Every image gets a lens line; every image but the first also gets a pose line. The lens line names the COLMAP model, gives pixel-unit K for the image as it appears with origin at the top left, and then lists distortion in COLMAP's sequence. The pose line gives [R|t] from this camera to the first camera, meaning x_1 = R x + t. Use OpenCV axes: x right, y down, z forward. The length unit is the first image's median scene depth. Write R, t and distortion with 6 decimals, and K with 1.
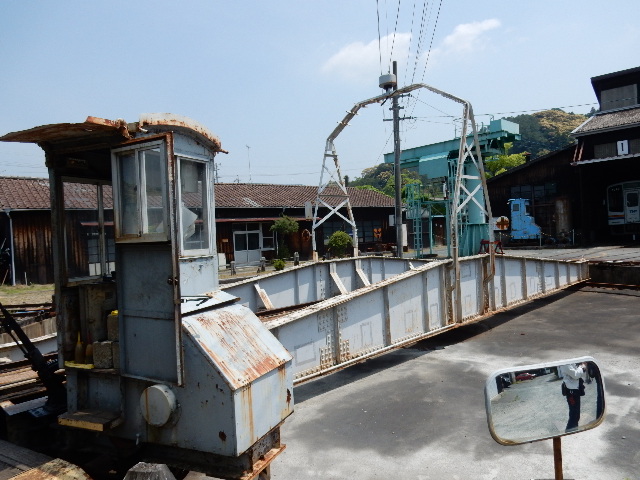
lens RADIAL K [[472.9, 0, 319.9], [0, 472.9, 235.3], [0, 0, 1]] dist [-0.000576, 0.000877]
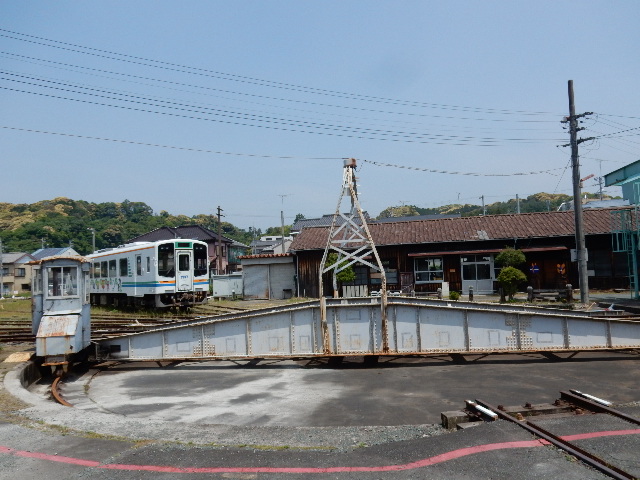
lens RADIAL K [[472.9, 0, 321.3], [0, 472.9, 242.7], [0, 0, 1]] dist [-0.000576, 0.000877]
pose [[0.616221, -0.018345, -0.787360, 0.559217], [0.007191, 0.999818, -0.017666, -0.042623], [0.787541, 0.005224, 0.616240, 0.067075]]
